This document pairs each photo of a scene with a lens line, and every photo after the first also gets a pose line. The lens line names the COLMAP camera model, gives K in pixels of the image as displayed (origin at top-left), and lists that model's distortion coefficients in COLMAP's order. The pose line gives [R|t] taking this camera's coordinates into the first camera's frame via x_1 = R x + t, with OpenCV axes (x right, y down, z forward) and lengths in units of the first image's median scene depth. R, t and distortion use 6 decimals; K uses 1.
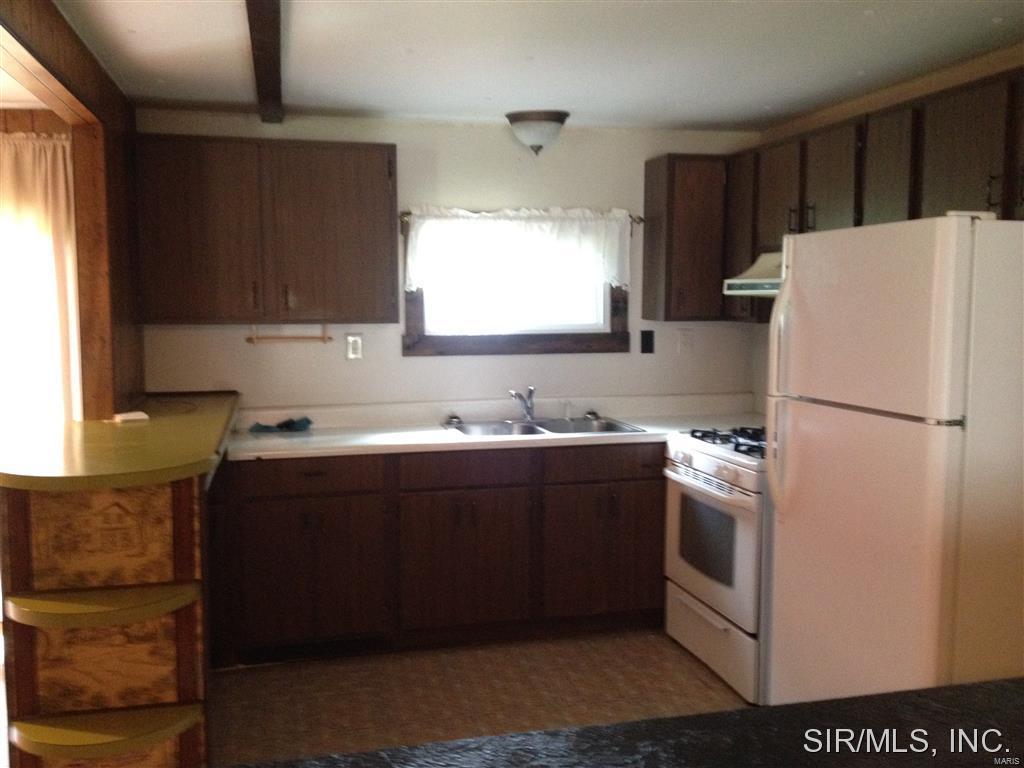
lens RADIAL K [[949.0, 0, 508.6], [0, 949.0, 397.3], [0, 0, 1]] dist [0.141072, -0.291866]
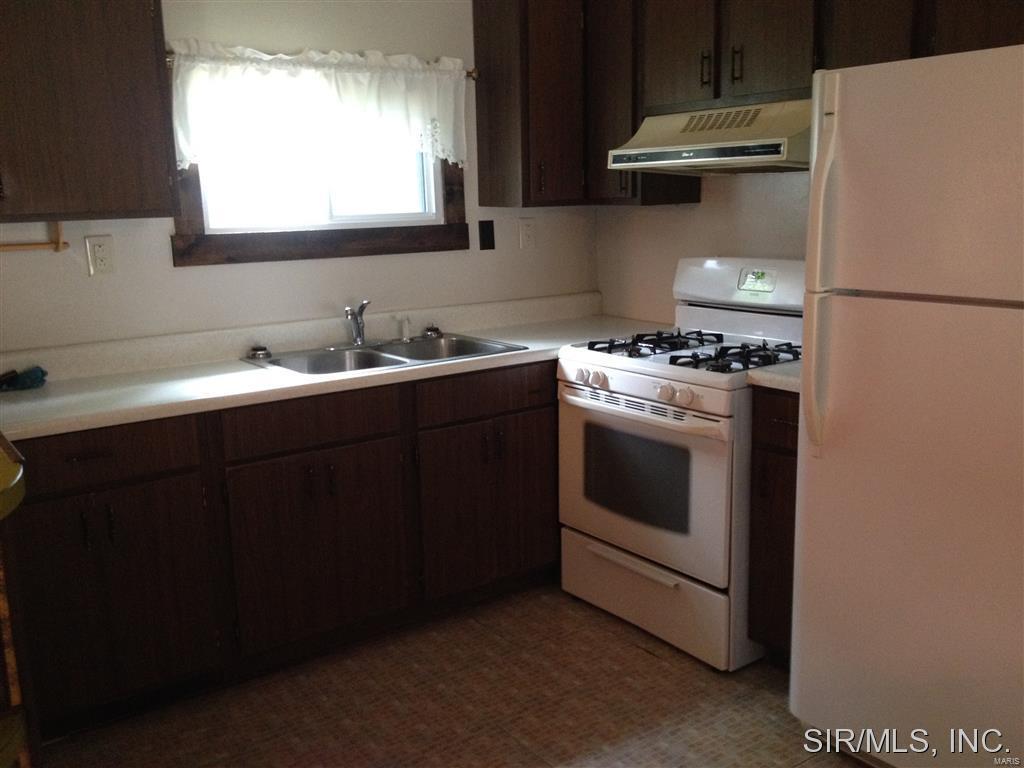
lens RADIAL K [[949.0, 0, 508.6], [0, 949.0, 397.3], [0, 0, 1]] dist [0.141072, -0.291866]
pose [[0.928530, -0.097628, 0.358190, -0.157913], [0.060942, 0.991799, 0.112346, -0.013423], [-0.366220, -0.082488, 0.926865, 0.275629]]
